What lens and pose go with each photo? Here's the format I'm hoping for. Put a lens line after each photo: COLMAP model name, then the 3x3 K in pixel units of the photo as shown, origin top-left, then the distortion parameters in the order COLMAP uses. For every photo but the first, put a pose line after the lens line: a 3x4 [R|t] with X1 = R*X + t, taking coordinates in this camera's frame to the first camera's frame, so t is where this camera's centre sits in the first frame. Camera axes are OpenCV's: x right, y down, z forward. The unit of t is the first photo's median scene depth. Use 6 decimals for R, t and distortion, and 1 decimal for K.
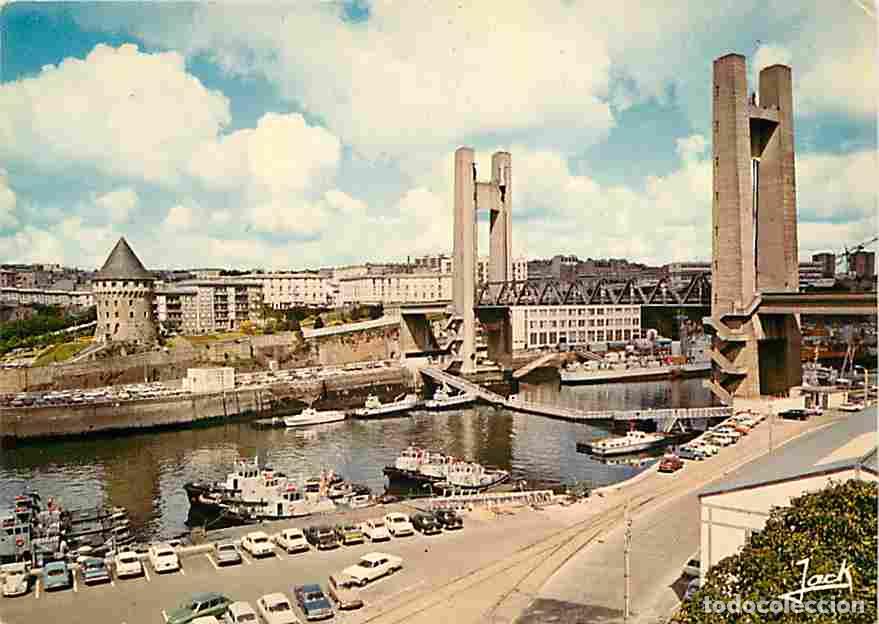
lens RADIAL K [[666.0, 0, 439.5], [0, 666.0, 312.6], [0, 0, 1]] dist [0.004843, -0.000193]
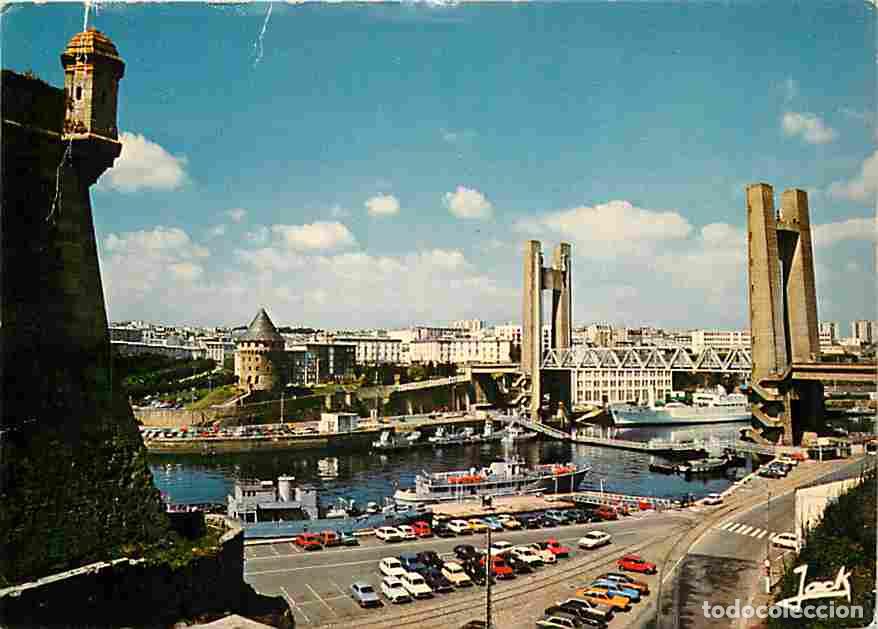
lens RADIAL K [[587.7, 0, 438.7], [0, 587.7, 313.1], [0, 0, 1]] dist [-0.007171, 0.000202]
pose [[0.997455, 0.012253, -0.070243, -0.057603], [-0.019039, 0.995126, -0.096758, -0.001658], [0.068715, 0.097849, 0.992826, -0.081989]]
